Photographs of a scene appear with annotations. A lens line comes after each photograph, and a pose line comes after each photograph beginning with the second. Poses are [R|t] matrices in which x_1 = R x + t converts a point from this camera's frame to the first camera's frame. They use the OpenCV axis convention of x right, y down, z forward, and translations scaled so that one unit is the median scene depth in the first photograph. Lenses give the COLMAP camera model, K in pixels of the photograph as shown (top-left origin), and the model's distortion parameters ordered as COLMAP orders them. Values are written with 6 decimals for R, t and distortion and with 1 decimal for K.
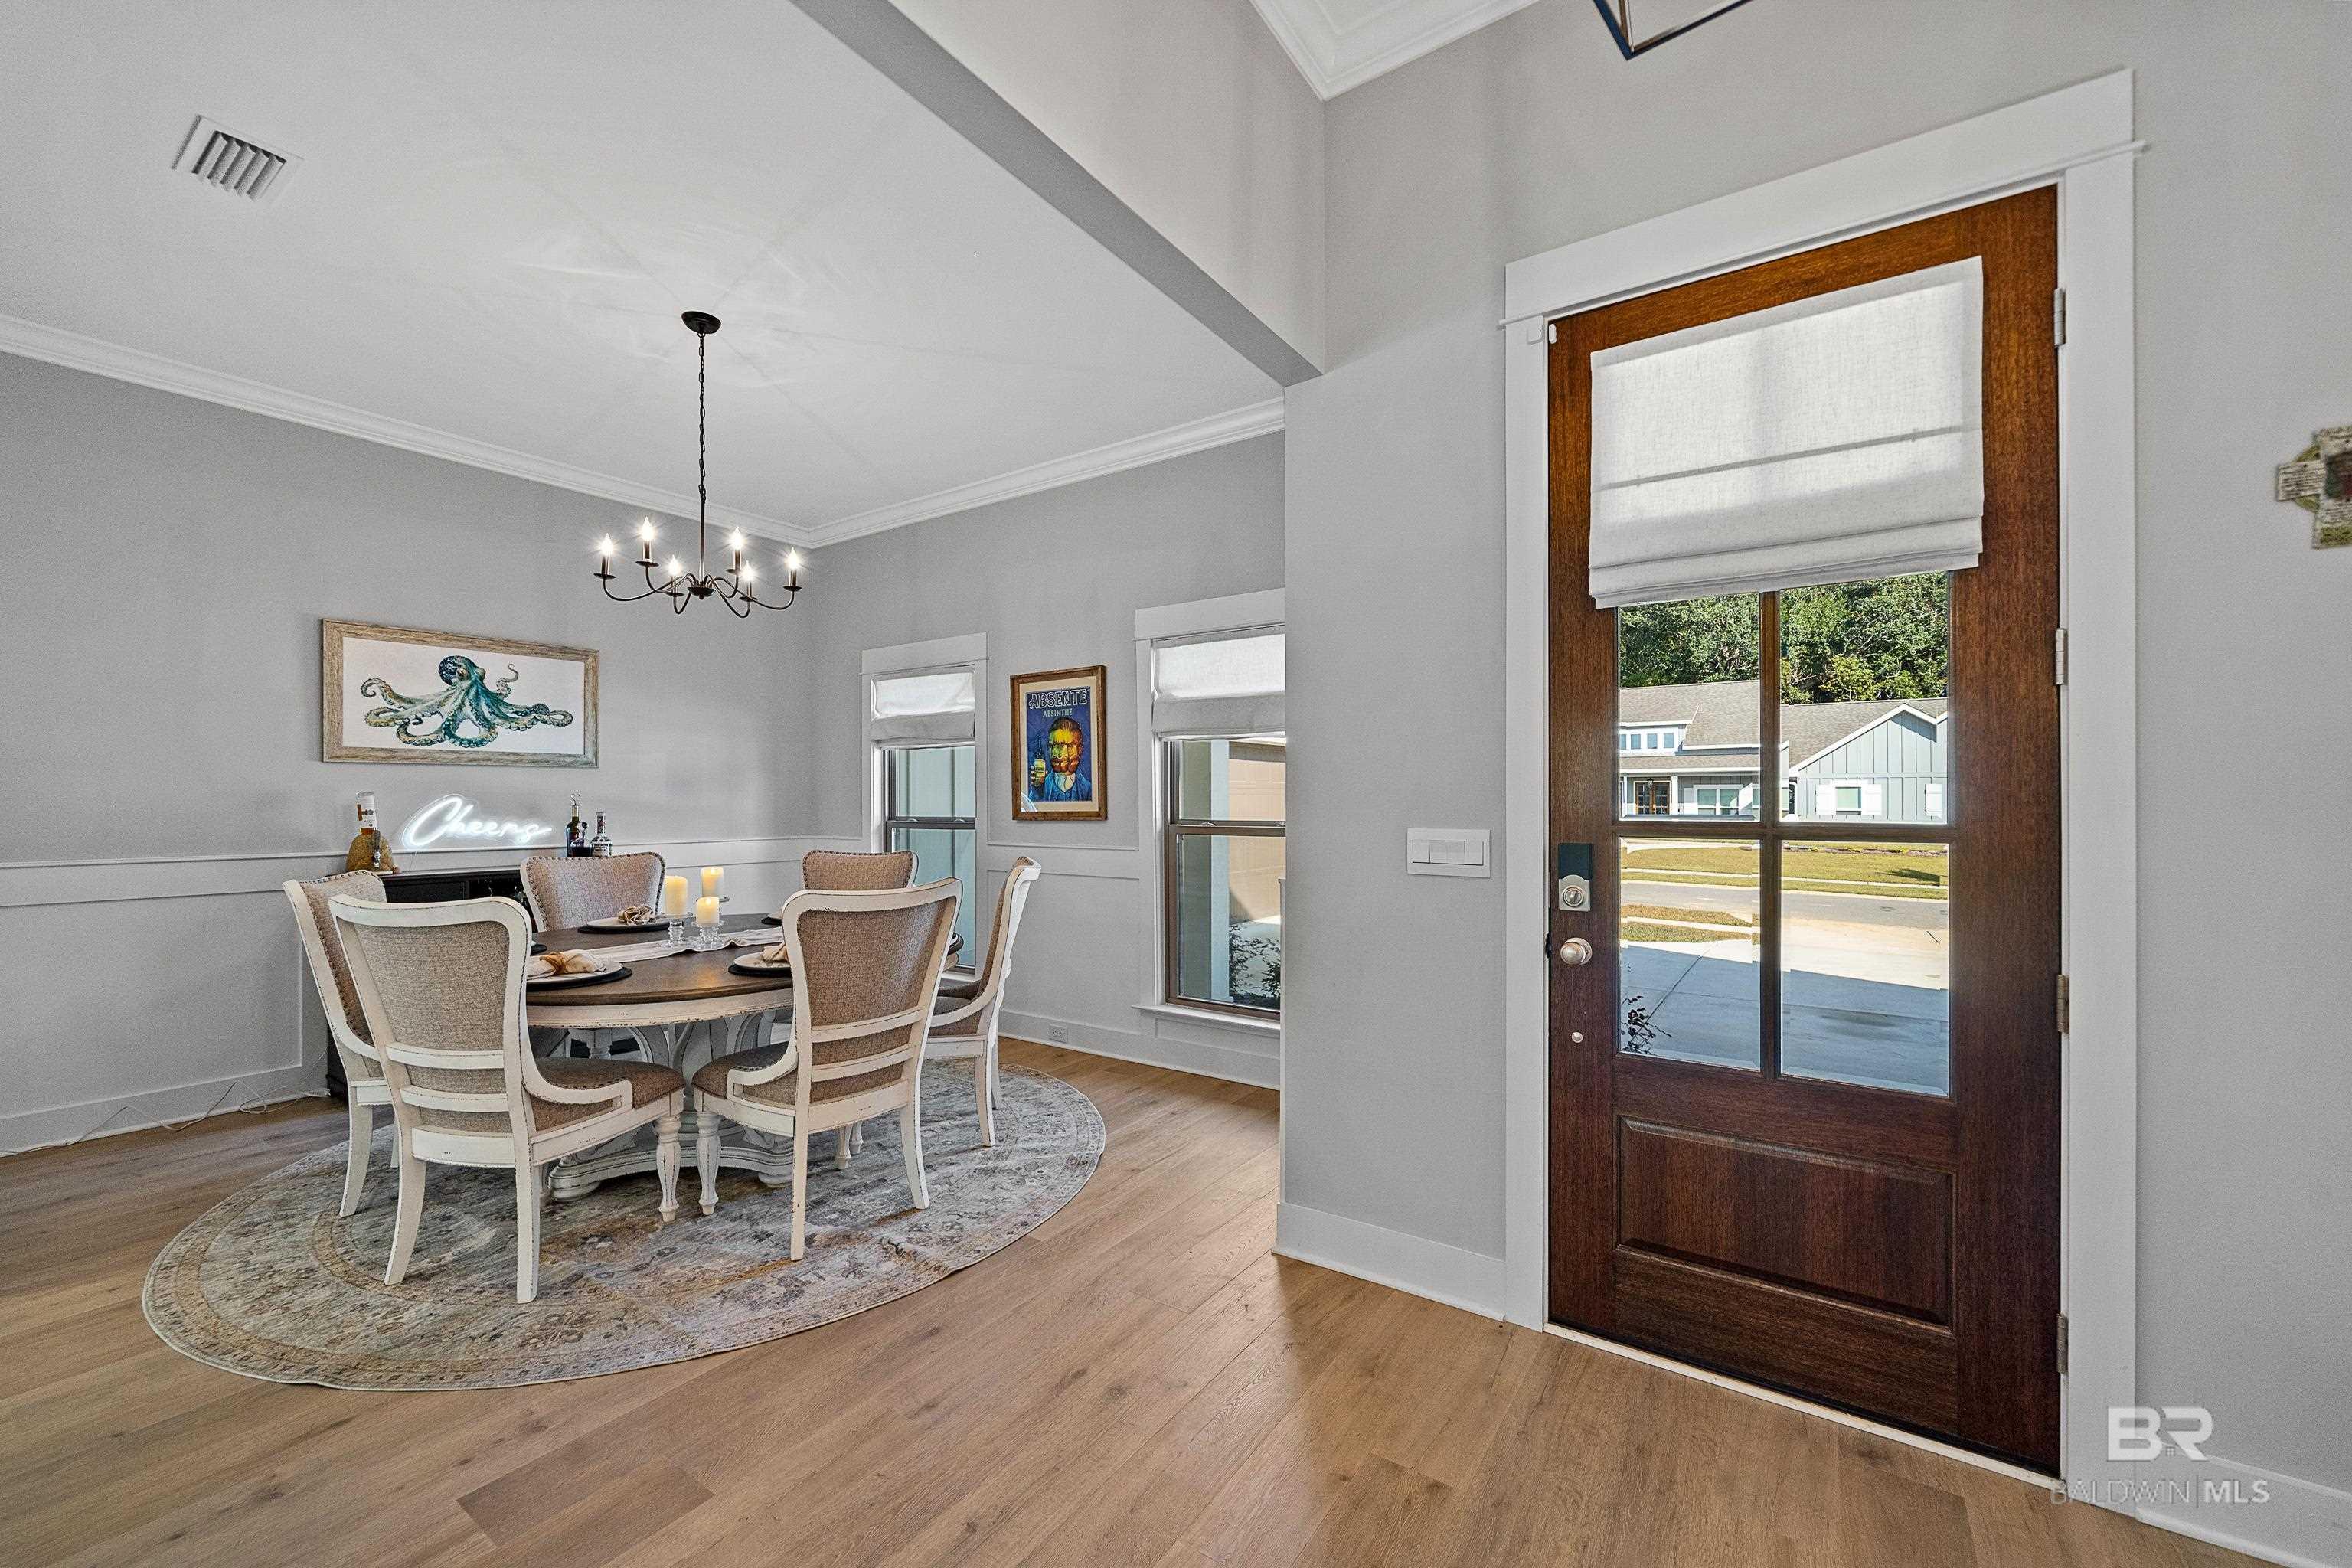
lens RADIAL K [[945.6, 0, 1162.3], [0, 945.6, 811.9], [0, 0, 1]] dist [-0.002644, 0.000026]
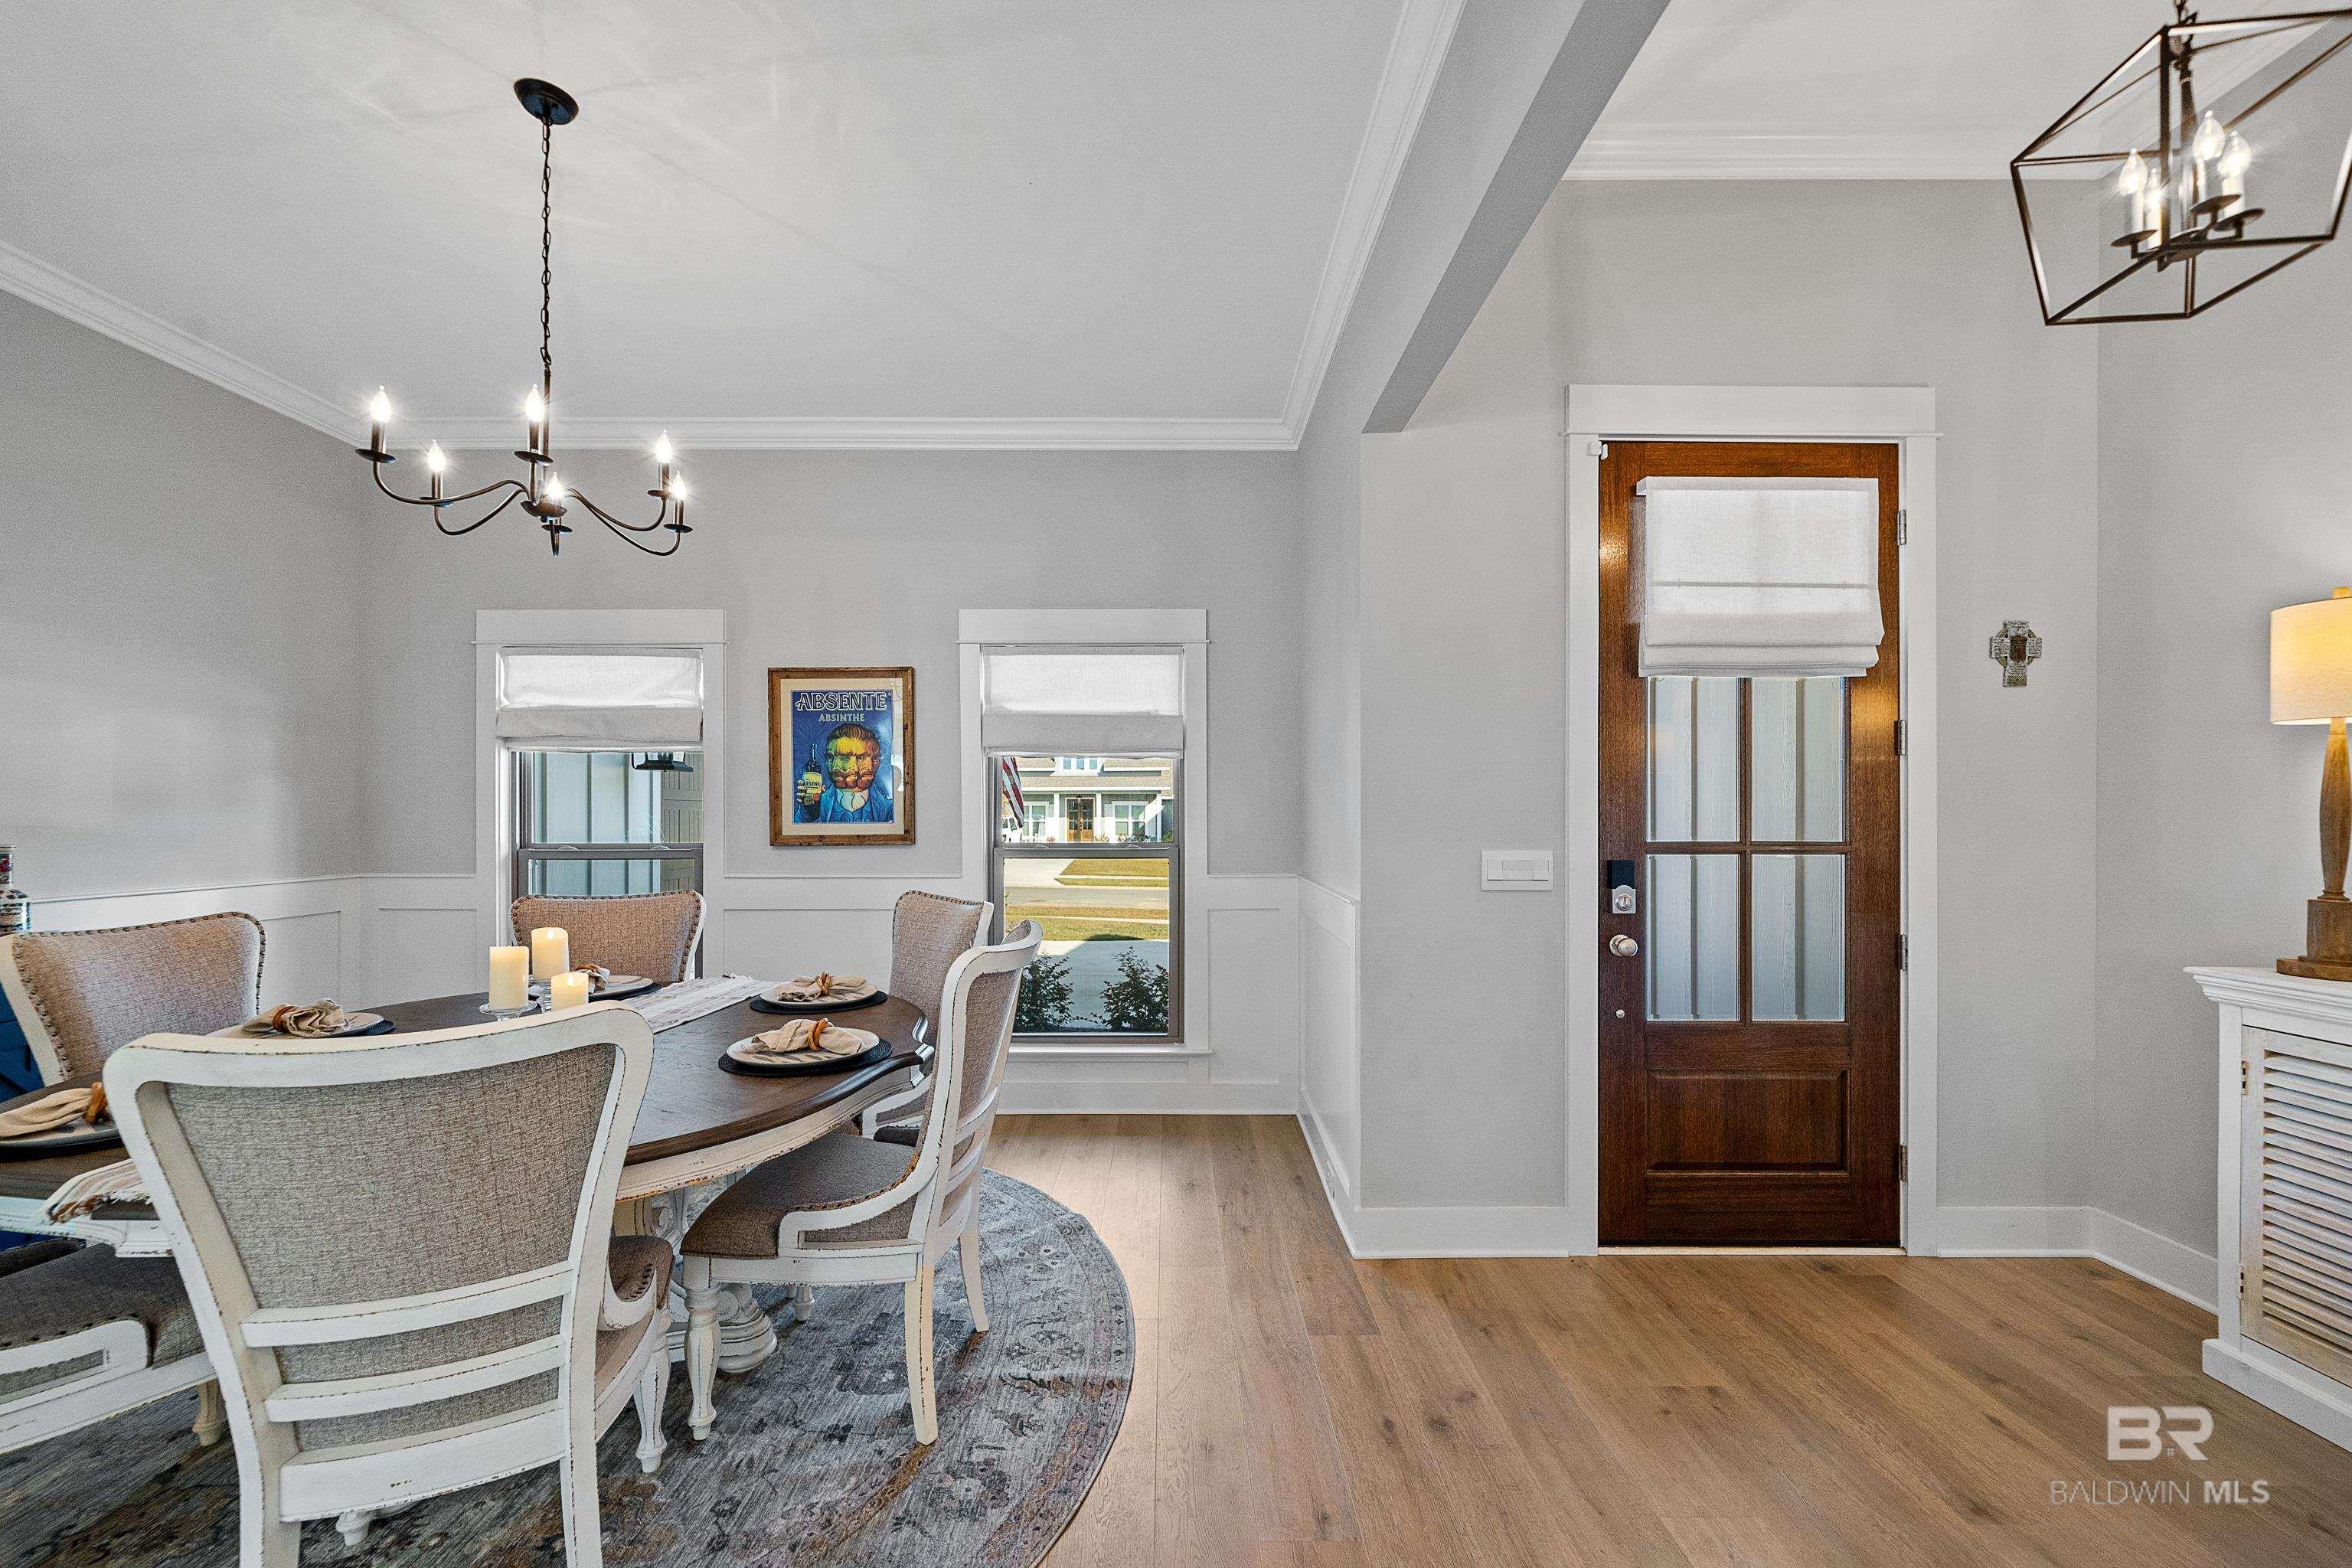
lens RADIAL K [[938.8, 0, 1167.0], [0, 938.8, 823.8], [0, 0, 1]] dist [-0.002116, -0.000498]
pose [[0.813410, -0.005106, 0.581668, -0.503370], [0.005885, 0.999983, 0.000548, -0.012676], [-0.581661, 0.002977, 0.813426, 0.213666]]
